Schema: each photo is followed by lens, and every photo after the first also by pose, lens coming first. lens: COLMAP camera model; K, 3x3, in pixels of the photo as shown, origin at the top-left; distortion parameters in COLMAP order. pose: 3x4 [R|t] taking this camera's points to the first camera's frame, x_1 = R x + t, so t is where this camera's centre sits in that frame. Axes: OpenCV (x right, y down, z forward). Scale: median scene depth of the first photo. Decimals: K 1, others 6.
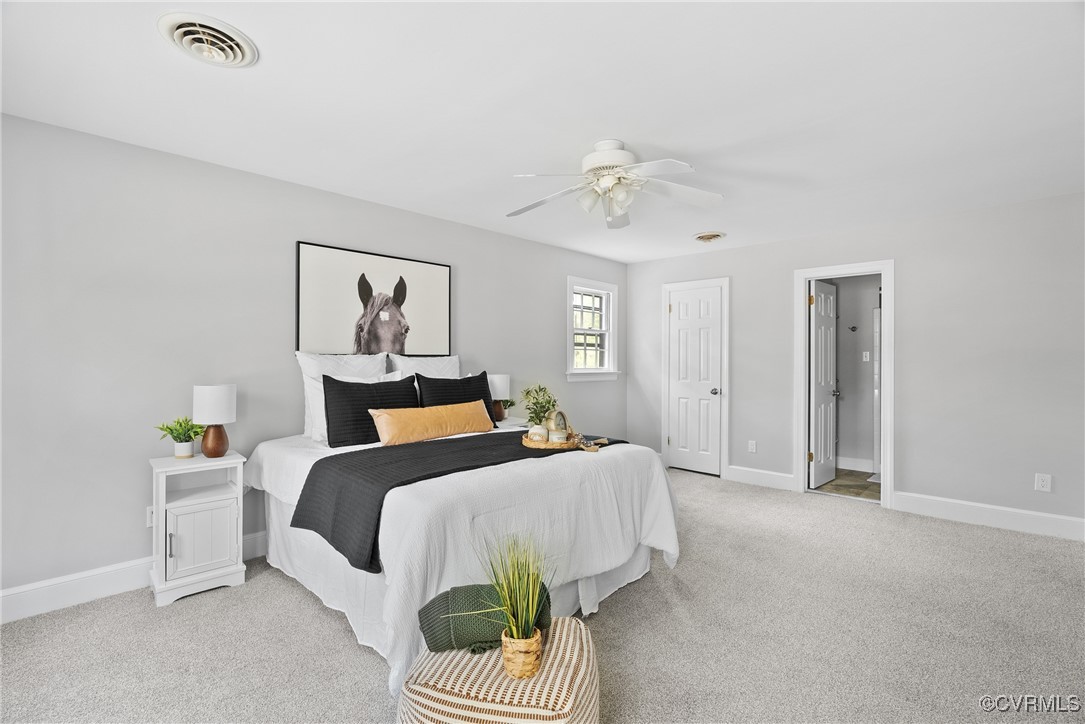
lens RADIAL K [[503.4, 0, 546.6], [0, 503.4, 363.5], [0, 0, 1]] dist [-0.004923, -0.000093]
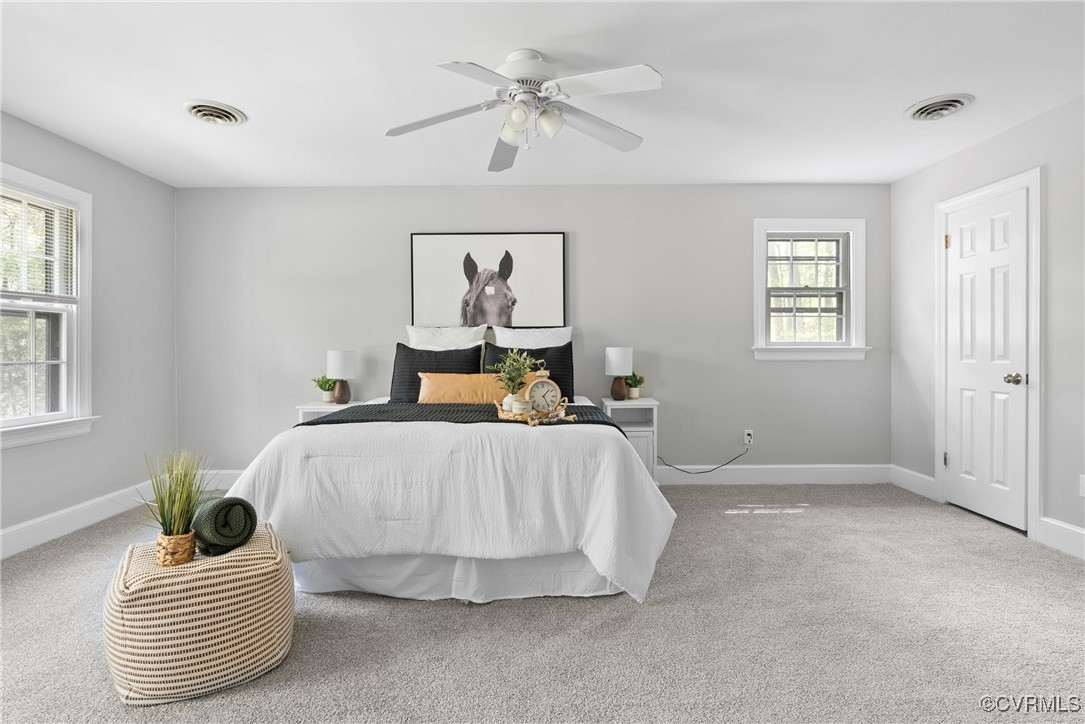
lens RADIAL K [[552.5, 0, 545.9], [0, 552.5, 355.8], [0, 0, 1]] dist [-0.007741, 0.000655]
pose [[0.682683, -0.000682, -0.730714, 0.594548], [0.000300, 1.000000, -0.000653, 0.043047], [0.730715, 0.000227, 0.682683, 0.289344]]
